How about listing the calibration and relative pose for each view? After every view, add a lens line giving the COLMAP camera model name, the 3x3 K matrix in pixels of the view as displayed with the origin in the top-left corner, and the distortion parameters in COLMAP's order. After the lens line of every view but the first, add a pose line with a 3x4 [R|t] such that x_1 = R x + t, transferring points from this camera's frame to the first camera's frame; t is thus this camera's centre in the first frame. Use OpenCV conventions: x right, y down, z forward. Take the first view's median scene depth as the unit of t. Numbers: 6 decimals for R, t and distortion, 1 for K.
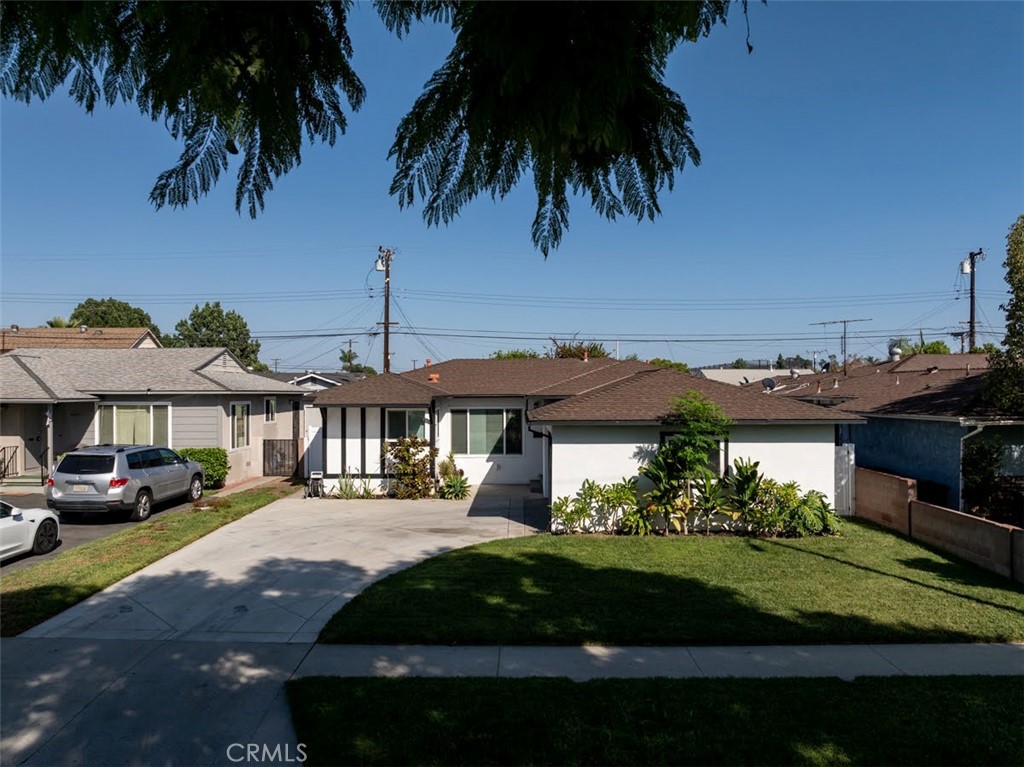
lens RADIAL K [[728.7, 0, 498.6], [0, 728.7, 385.5], [0, 0, 1]] dist [-0.032649, -0.002699]
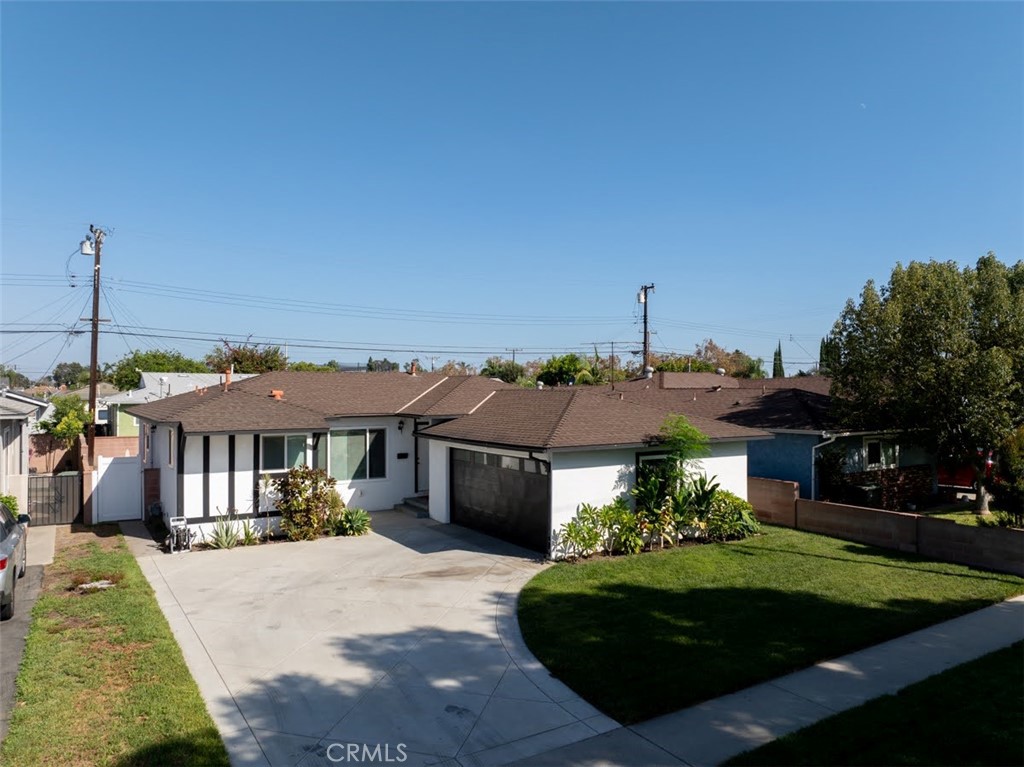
lens RADIAL K [[728.7, 0, 498.6], [0, 728.7, 385.5], [0, 0, 1]] dist [-0.032649, -0.002699]
pose [[0.843466, 0.002417, 0.537177, -0.516239], [-0.002433, 0.999997, -0.000679, -0.033671], [-0.537177, -0.000734, 0.843469, 0.210593]]
